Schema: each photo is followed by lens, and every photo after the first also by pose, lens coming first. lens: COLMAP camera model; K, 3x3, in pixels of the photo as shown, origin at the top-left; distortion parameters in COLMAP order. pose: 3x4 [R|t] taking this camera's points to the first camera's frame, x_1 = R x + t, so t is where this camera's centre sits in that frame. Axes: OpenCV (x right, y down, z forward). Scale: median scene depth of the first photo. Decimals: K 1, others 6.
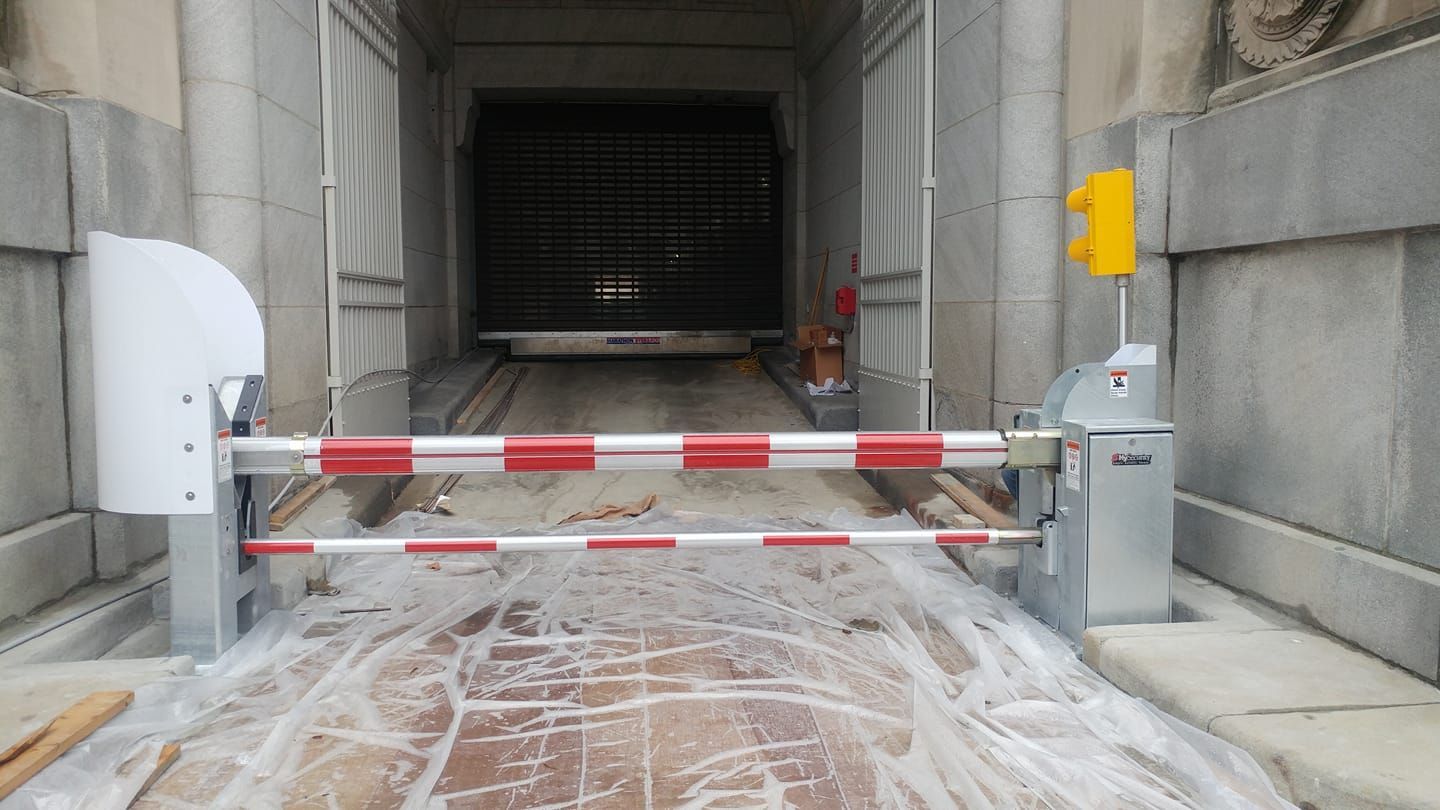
lens RADIAL K [[1030.1, 0, 707.1], [0, 1030.1, 411.1], [0, 0, 1]] dist [-0.018860, 0.050197]
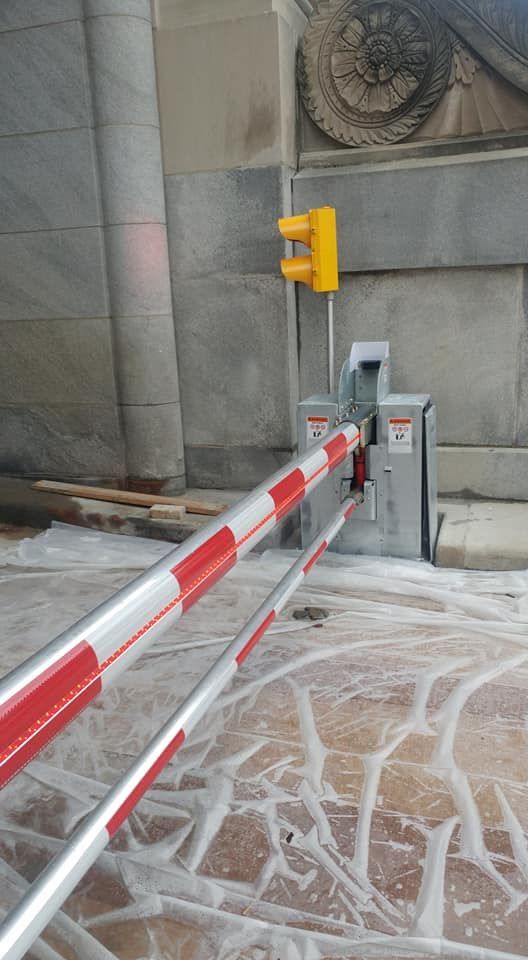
lens RADIAL K [[705.7, 0, 276.2], [0, 705.7, 471.8], [0, 0, 1]] dist [-0.004353, 0.042450]
pose [[0.381701, -0.240095, 0.892557, -0.538719], [0.129015, 0.970059, 0.205769, -0.111556], [-0.915237, 0.036611, 0.401249, 0.764637]]
